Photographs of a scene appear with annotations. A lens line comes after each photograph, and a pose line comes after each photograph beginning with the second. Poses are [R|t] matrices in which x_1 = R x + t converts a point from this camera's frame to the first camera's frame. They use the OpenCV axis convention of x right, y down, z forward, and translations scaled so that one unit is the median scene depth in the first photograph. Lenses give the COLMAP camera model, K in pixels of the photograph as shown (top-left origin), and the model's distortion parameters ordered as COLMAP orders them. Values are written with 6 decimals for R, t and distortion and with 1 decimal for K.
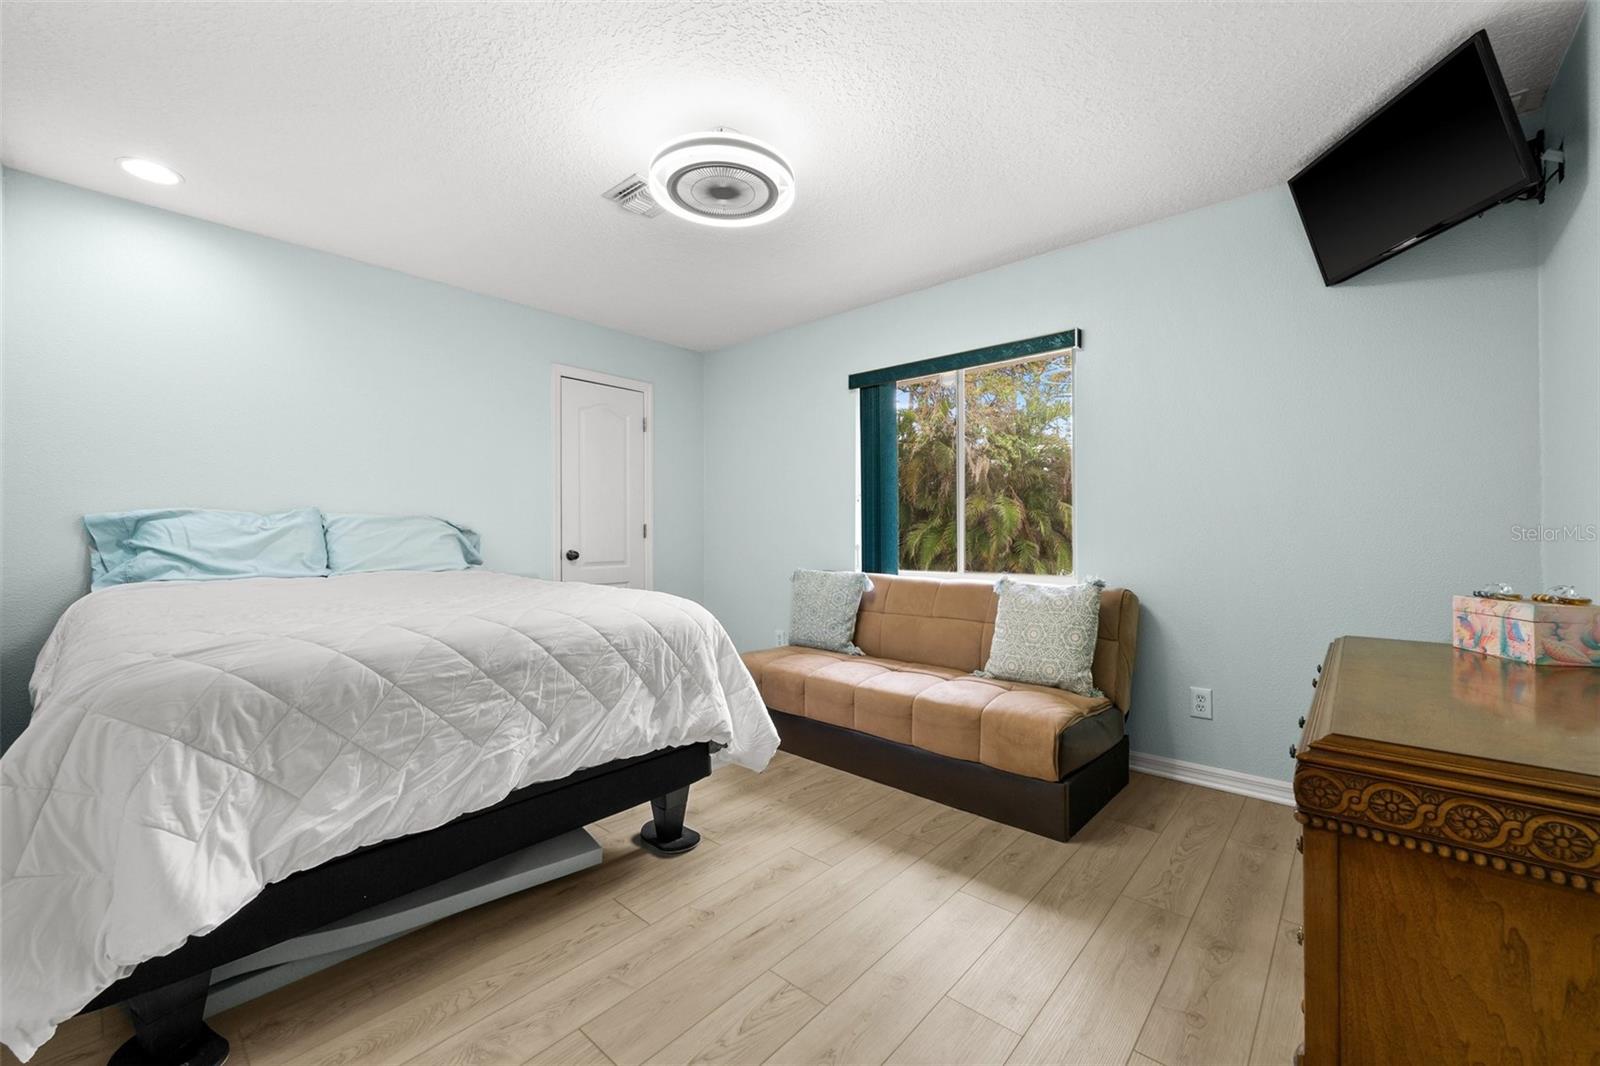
lens RADIAL K [[630.6, 0, 799.9], [0, 630.6, 529.9], [0, 0, 1]] dist [-0.001437, 0.000050]
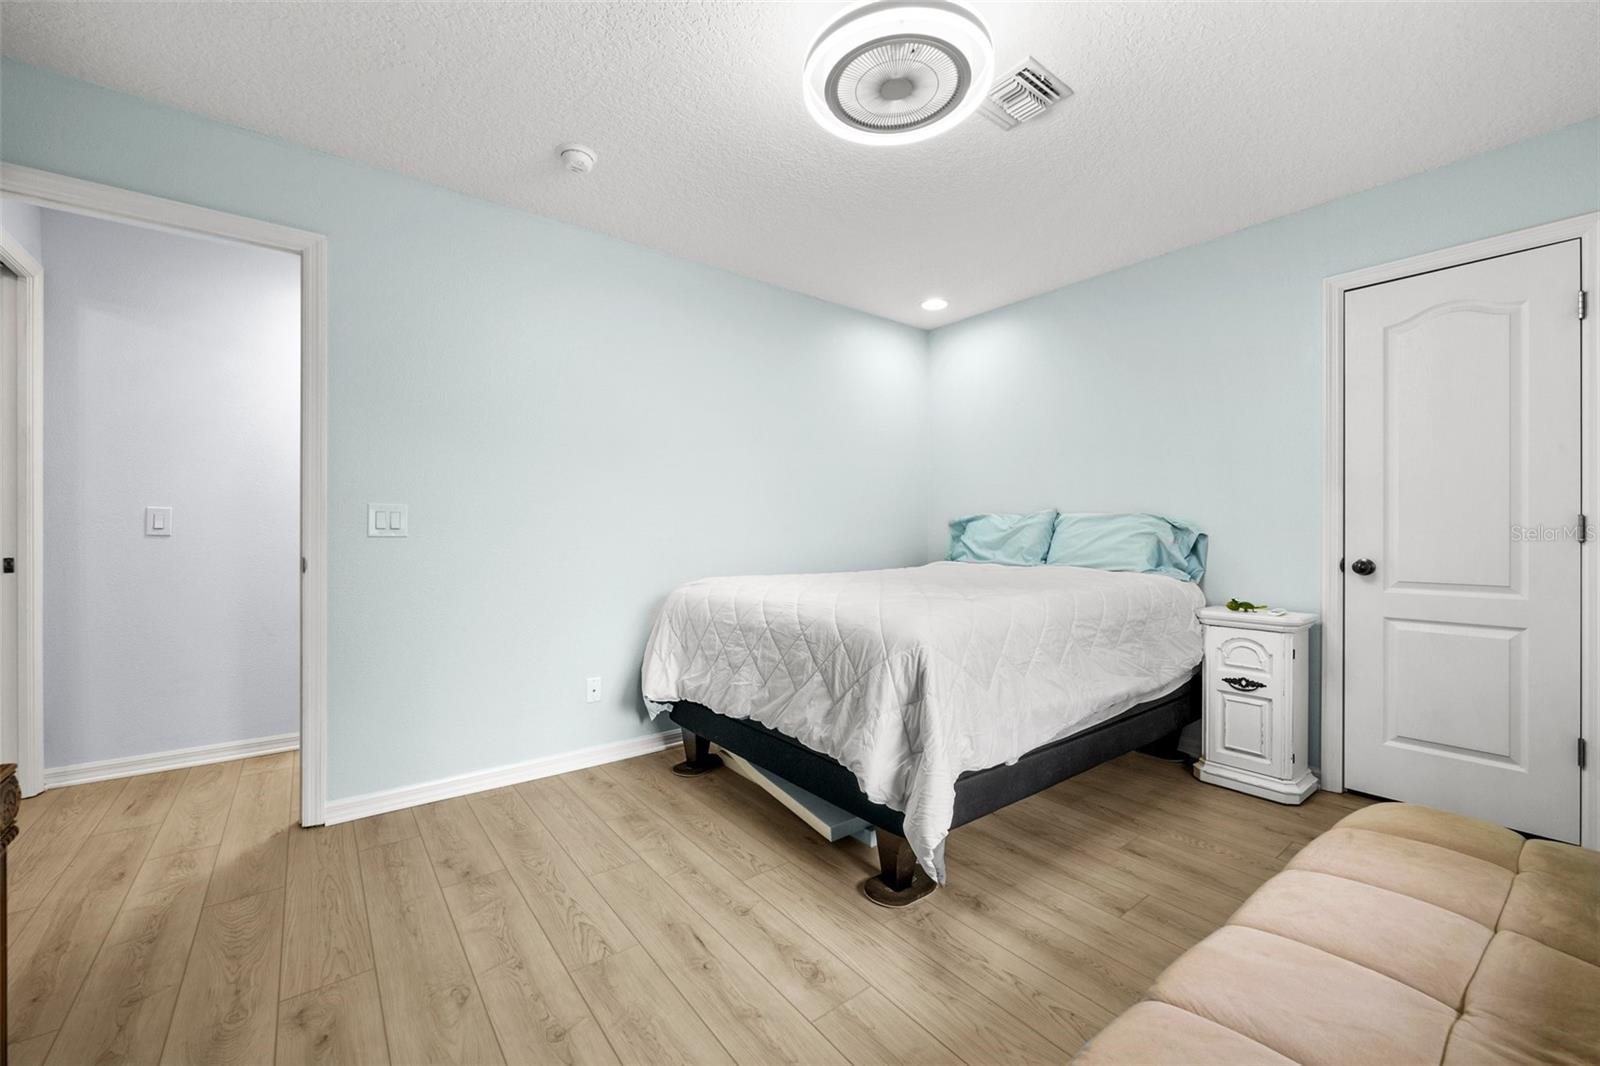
lens RADIAL K [[630.6, 0, 799.9], [0, 630.6, 529.9], [0, 0, 1]] dist [-0.001437, 0.000050]
pose [[-0.176411, 0.000502, -0.984316, 0.766275], [0.002796, 0.999996, 0.000009, 0.003146], [0.984313, -0.002751, -0.176412, 1.178905]]
